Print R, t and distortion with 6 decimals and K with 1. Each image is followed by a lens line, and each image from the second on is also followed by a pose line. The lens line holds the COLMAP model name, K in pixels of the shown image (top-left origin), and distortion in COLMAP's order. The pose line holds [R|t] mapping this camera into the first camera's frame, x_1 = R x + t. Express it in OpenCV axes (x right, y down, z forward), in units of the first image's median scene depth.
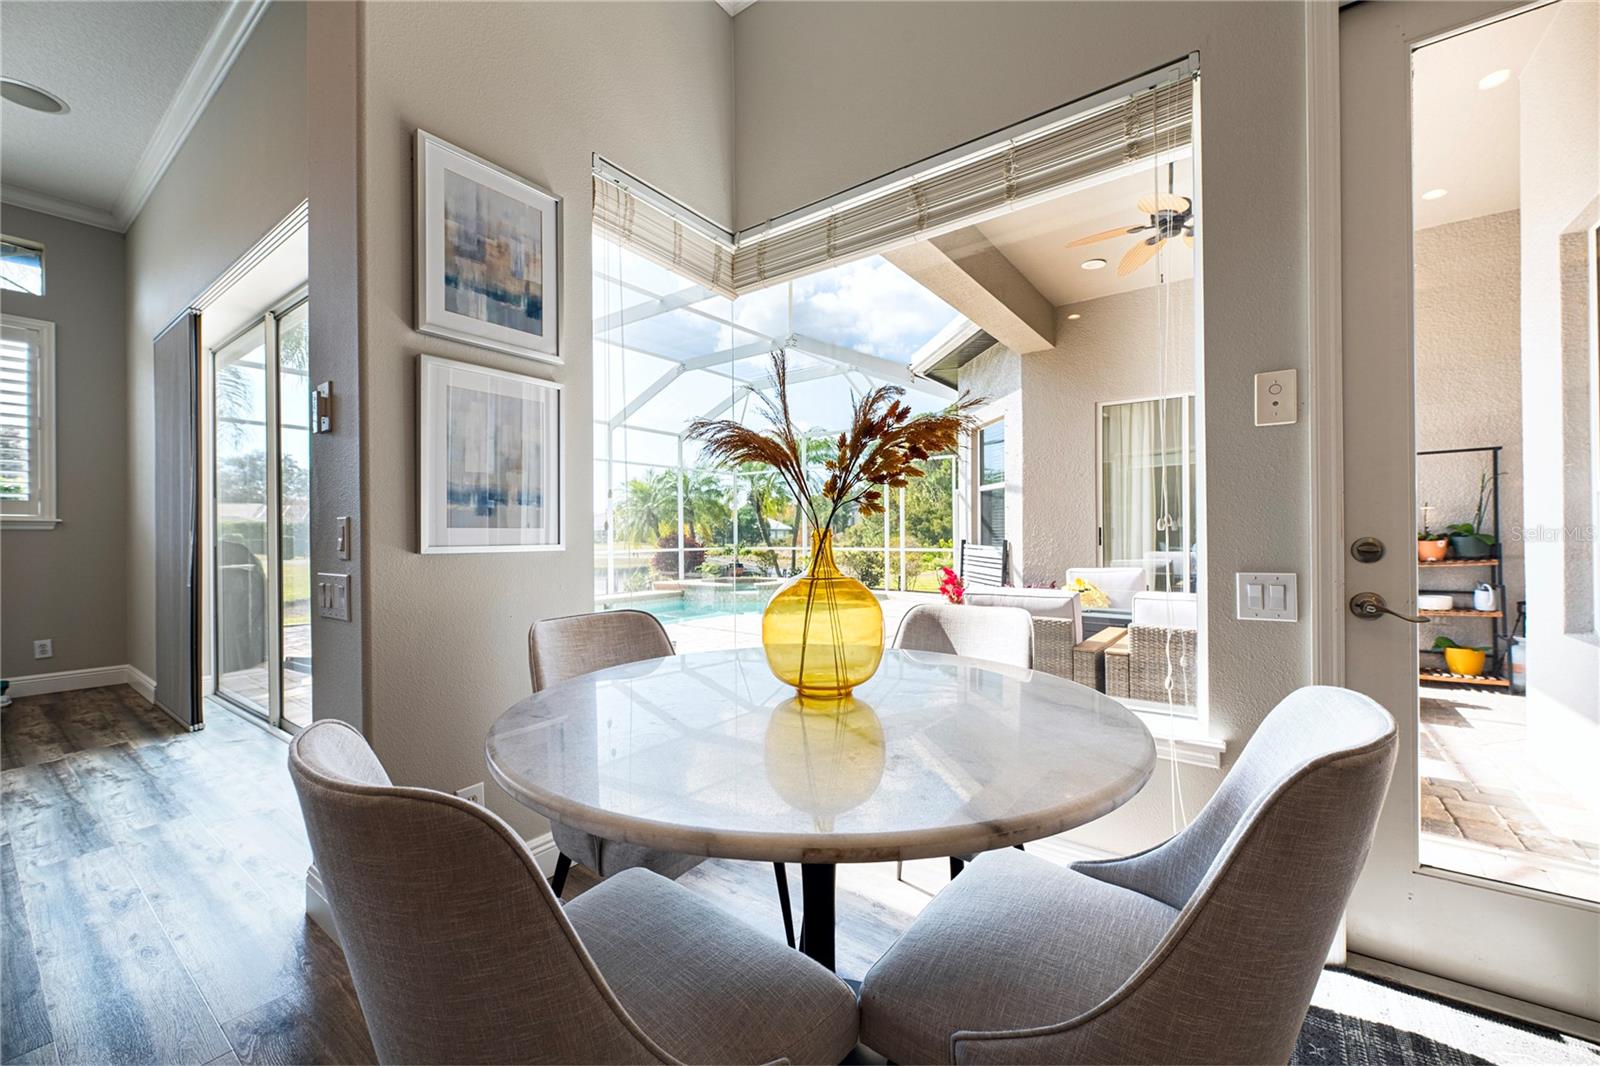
lens RADIAL K [[634.0, 0, 795.3], [0, 634.0, 536.1], [0, 0, 1]] dist [0.000215, 0.000005]
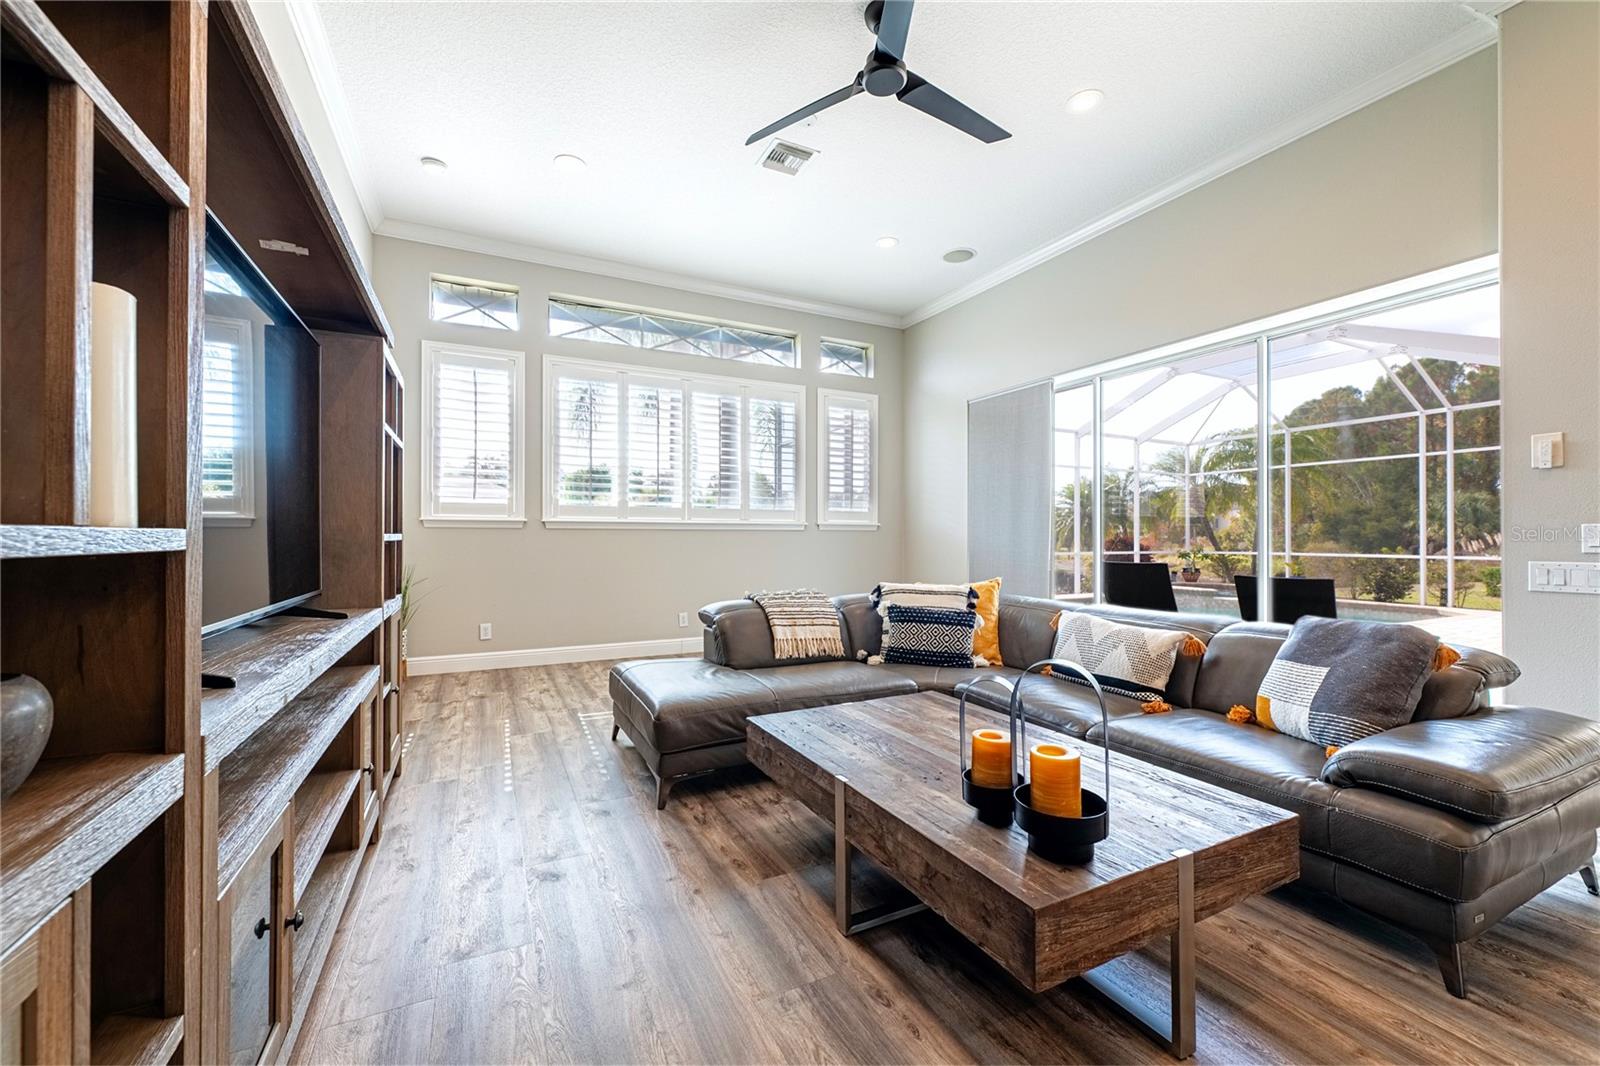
lens RADIAL K [[634.0, 0, 795.3], [0, 634.0, 536.1], [0, 0, 1]] dist [0.000215, 0.000005]
pose [[0.884328, 0.005276, -0.466837, -0.768045], [-0.005909, 0.999983, 0.000108, 0.004987], [0.466830, 0.002663, 0.884343, -0.529590]]
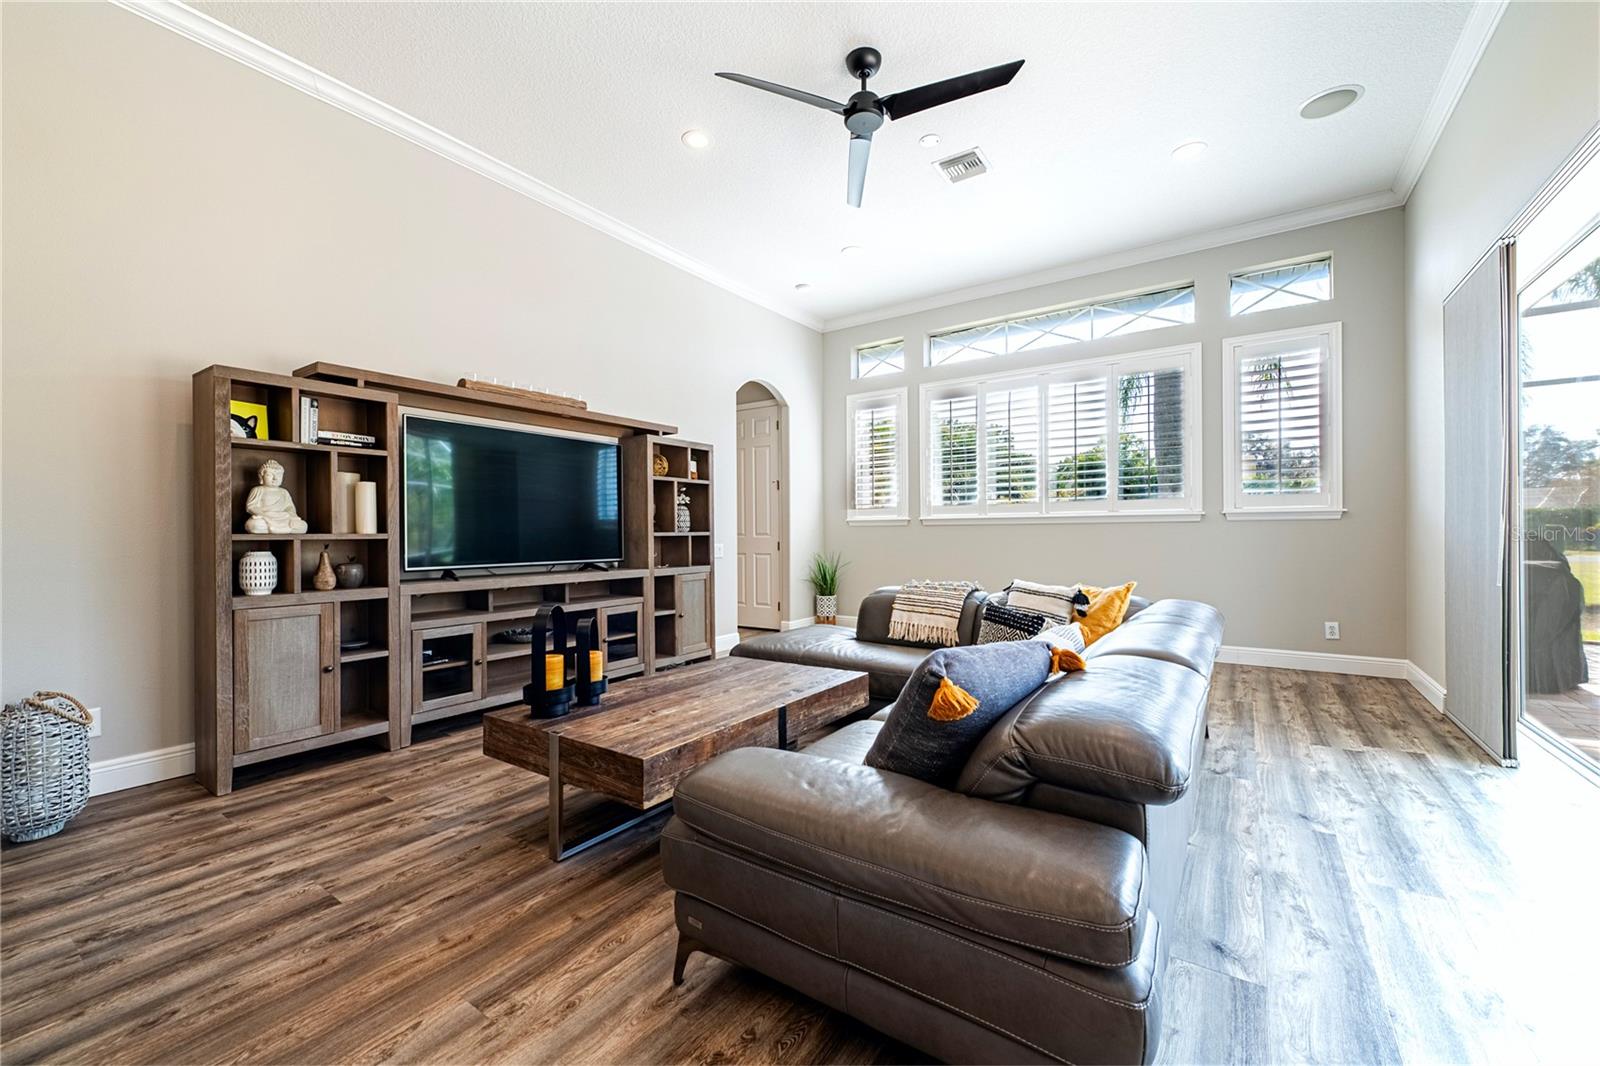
lens RADIAL K [[632.9, 0, 800.0], [0, 632.9, 533.0], [0, 0, 1]] dist [-0.000502, -0.000281]
pose [[0.027488, 0.005107, -0.999609, -0.175136], [0.006559, 0.999965, 0.005289, 0.002030], [0.999601, -0.006702, 0.027454, 0.089387]]
